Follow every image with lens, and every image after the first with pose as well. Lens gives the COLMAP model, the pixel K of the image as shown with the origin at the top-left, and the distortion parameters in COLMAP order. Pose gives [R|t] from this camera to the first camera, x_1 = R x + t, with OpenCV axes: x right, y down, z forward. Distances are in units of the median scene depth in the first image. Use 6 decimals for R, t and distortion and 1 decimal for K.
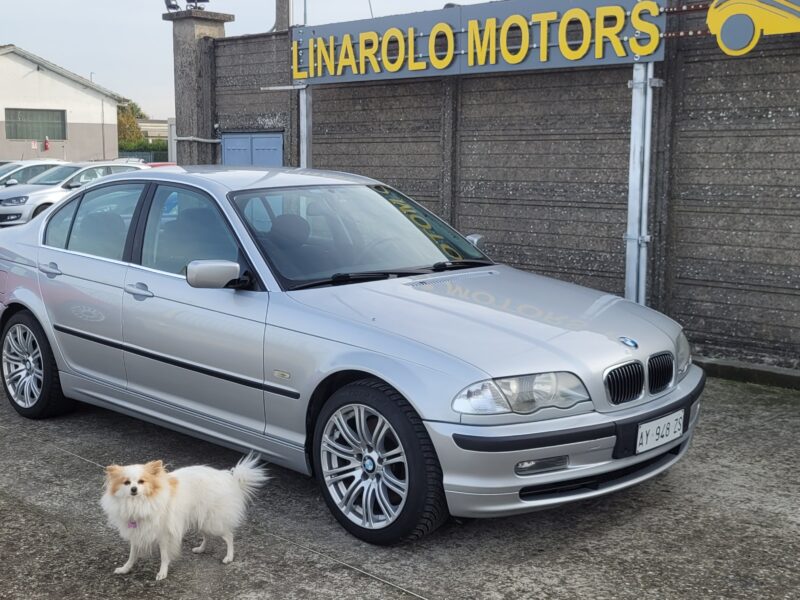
lens RADIAL K [[982.7, 0, 396.7], [0, 982.7, 300.4], [0, 0, 1]] dist [0.053349, 0.000000]
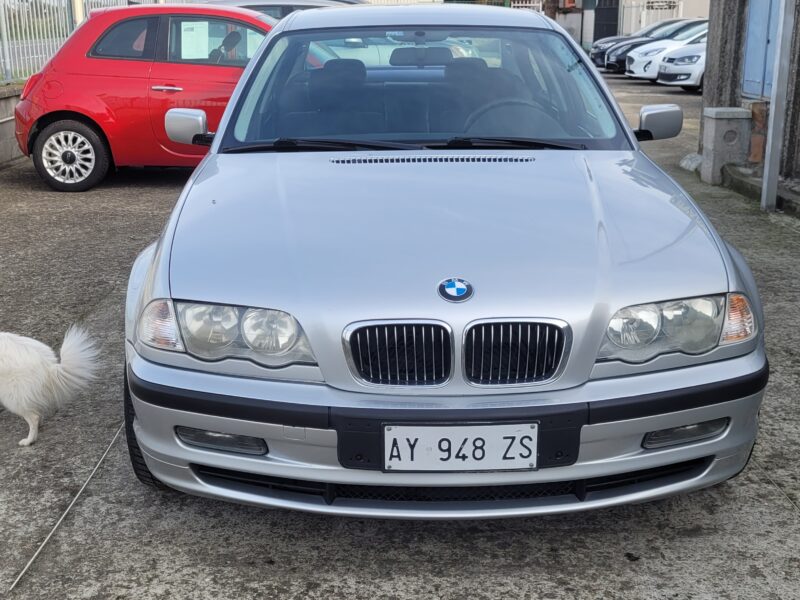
lens RADIAL K [[982.7, 0, 399.9], [0, 982.7, 292.7], [0, 0, 1]] dist [0.053349, 0.000000]
pose [[0.710641, 0.184505, -0.678932, 0.616002], [-0.097534, 0.981519, 0.164646, -0.049645], [0.696762, -0.050785, 0.715502, 0.559260]]
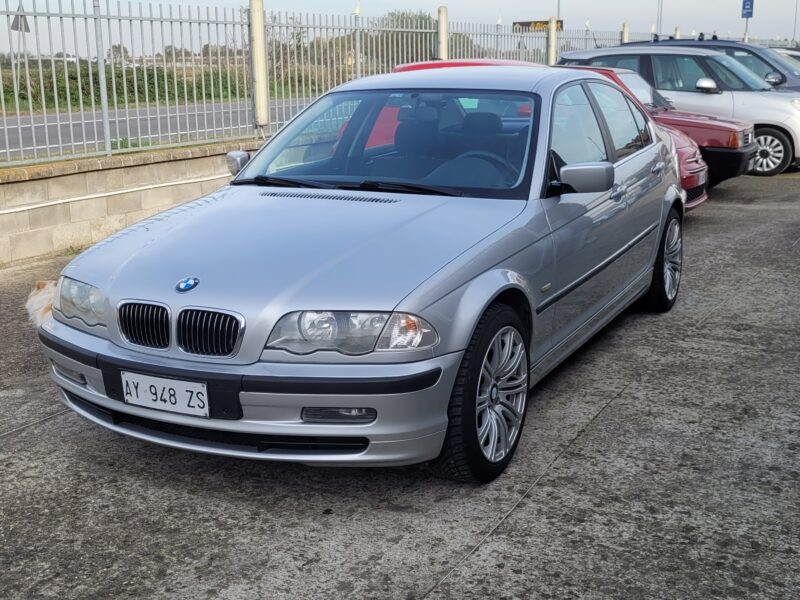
lens RADIAL K [[982.7, 0, 391.6], [0, 982.7, 303.6], [0, 0, 1]] dist [0.053349, 0.000000]
pose [[0.290566, 0.219795, -0.931269, 1.071757], [-0.124705, 0.973658, 0.190890, -0.123123], [0.948694, 0.060668, 0.310321, 0.912806]]
